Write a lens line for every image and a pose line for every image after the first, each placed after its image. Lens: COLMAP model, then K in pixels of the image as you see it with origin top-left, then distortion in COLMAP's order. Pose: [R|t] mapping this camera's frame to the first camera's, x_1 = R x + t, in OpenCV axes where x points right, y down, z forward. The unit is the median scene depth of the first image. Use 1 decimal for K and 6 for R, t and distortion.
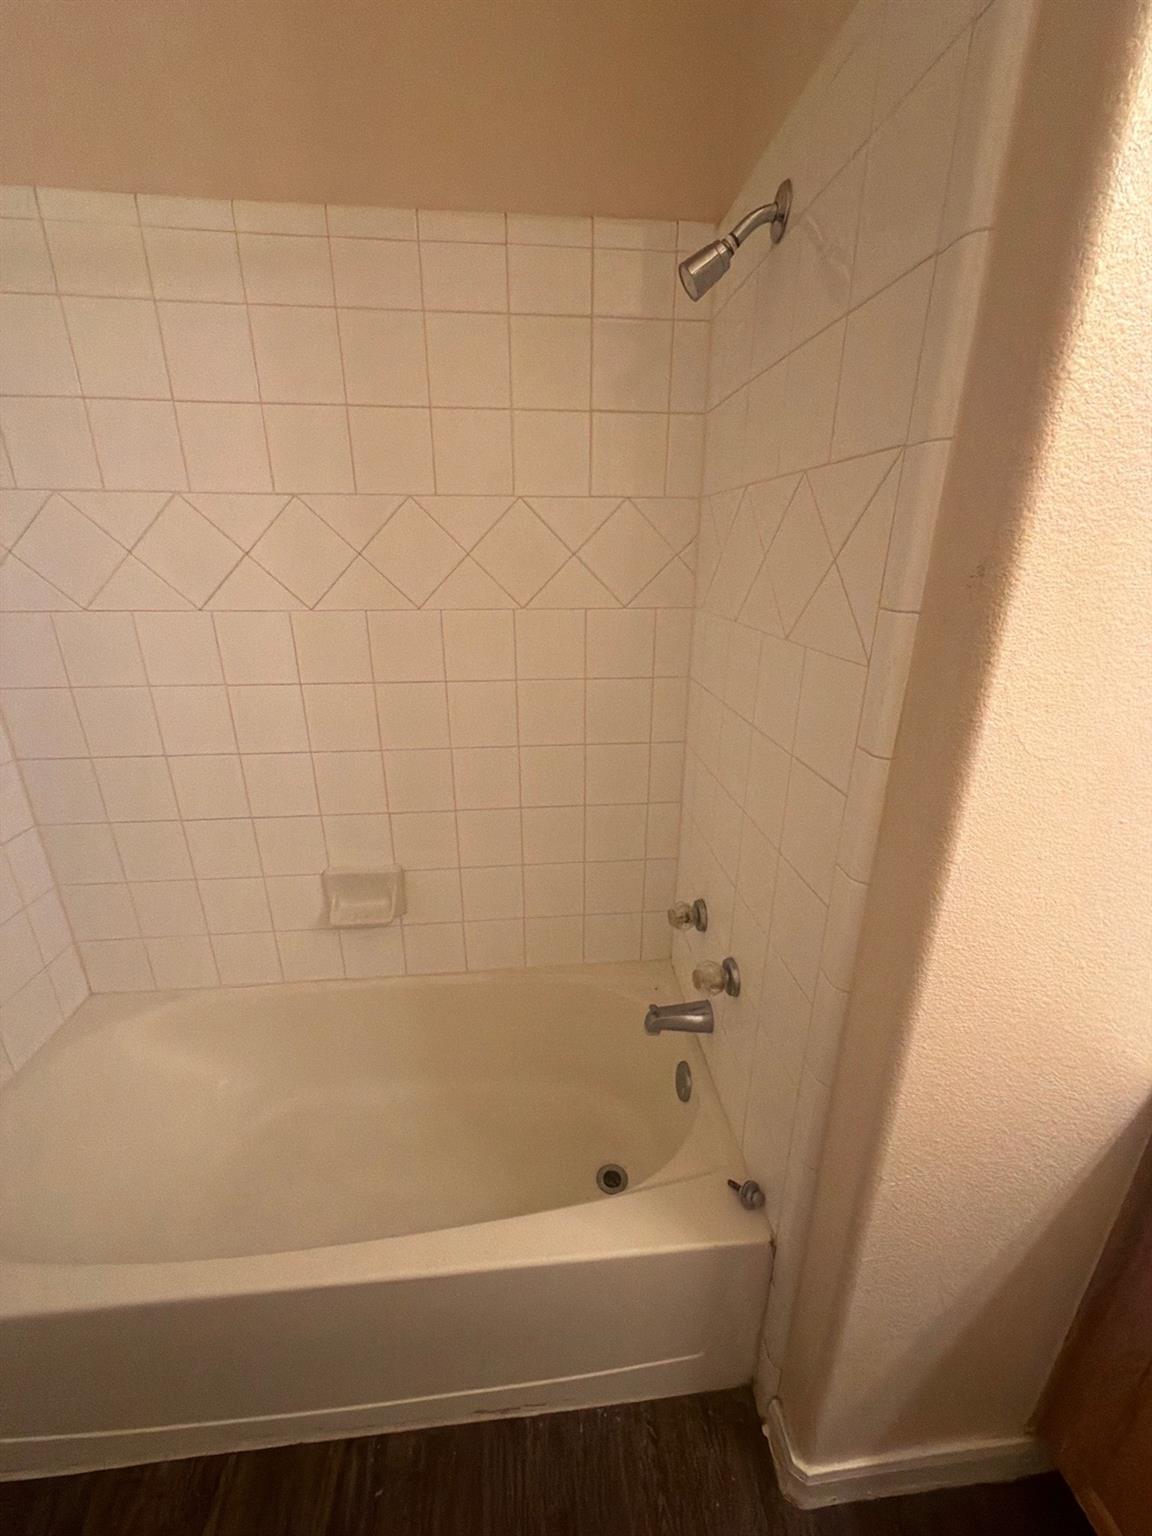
lens RADIAL K [[618.0, 0, 576.0], [0, 618.0, 768.0], [0, 0, 1]] dist [0.003462, 0.000537]
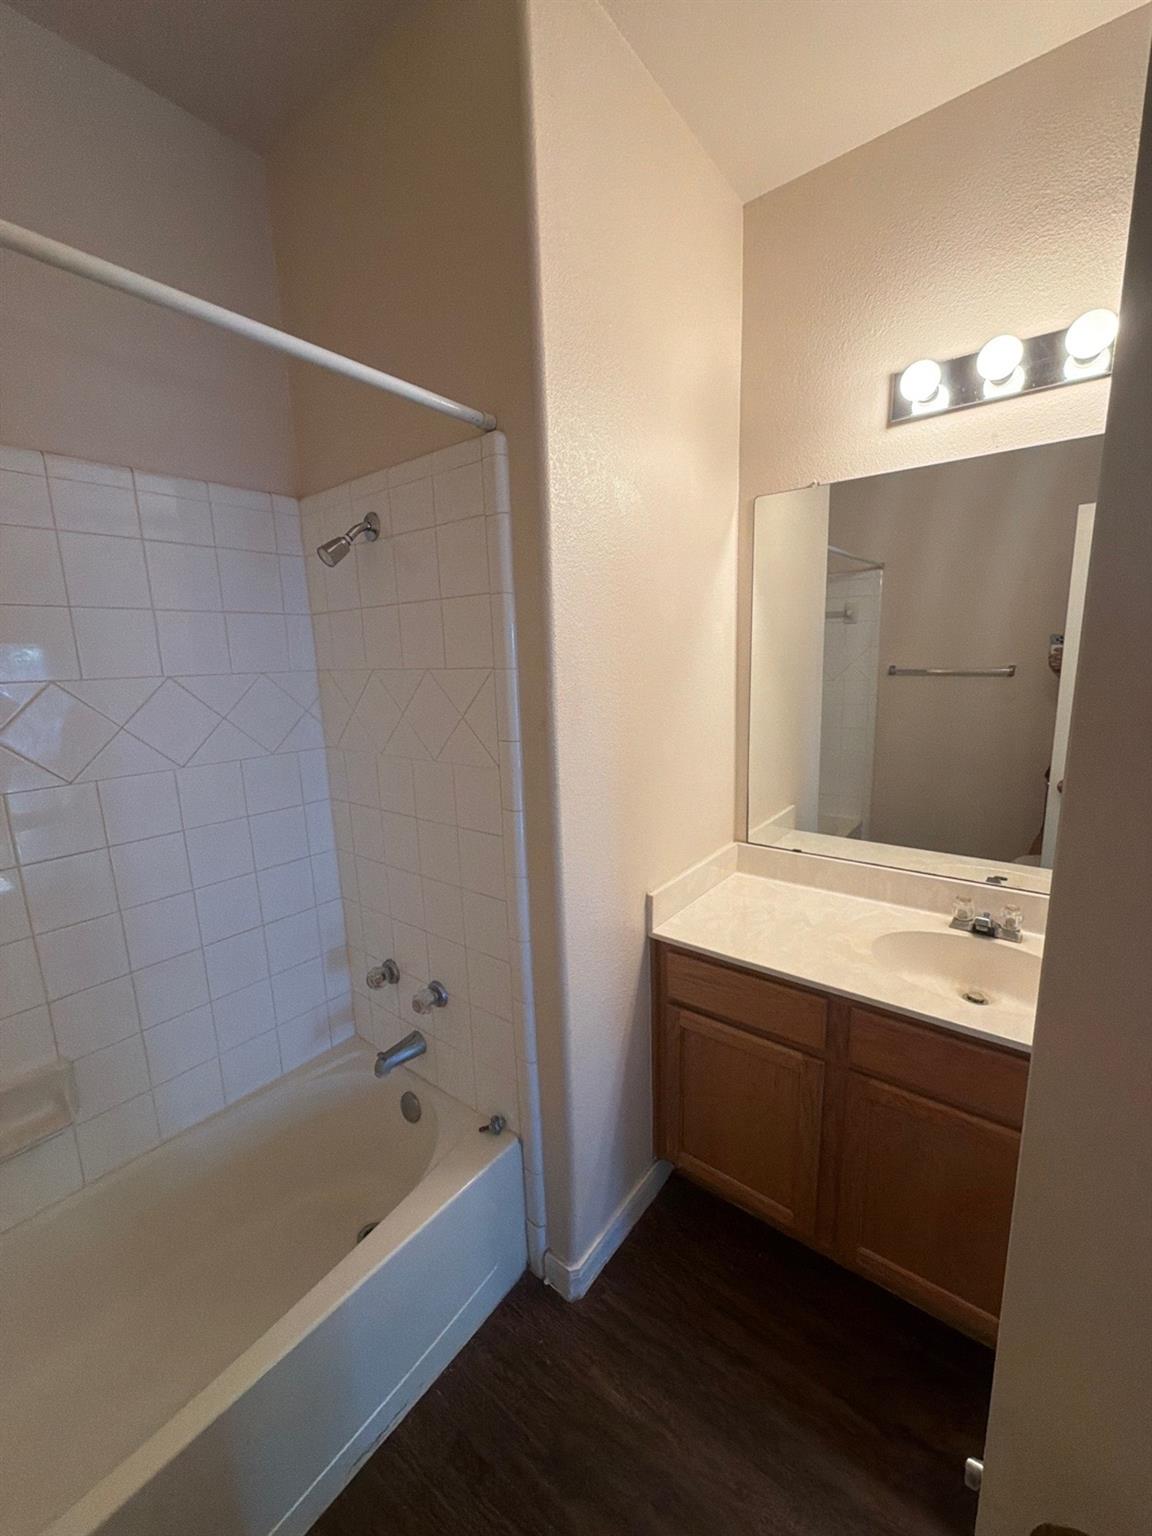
lens RADIAL K [[618.0, 0, 576.0], [0, 618.0, 768.0], [0, 0, 1]] dist [0.003462, 0.000537]
pose [[0.685882, -0.154010, 0.711229, -0.508751], [0.279169, 0.958256, -0.061719, 0.019807], [-0.672035, 0.240885, 0.700246, -0.364020]]
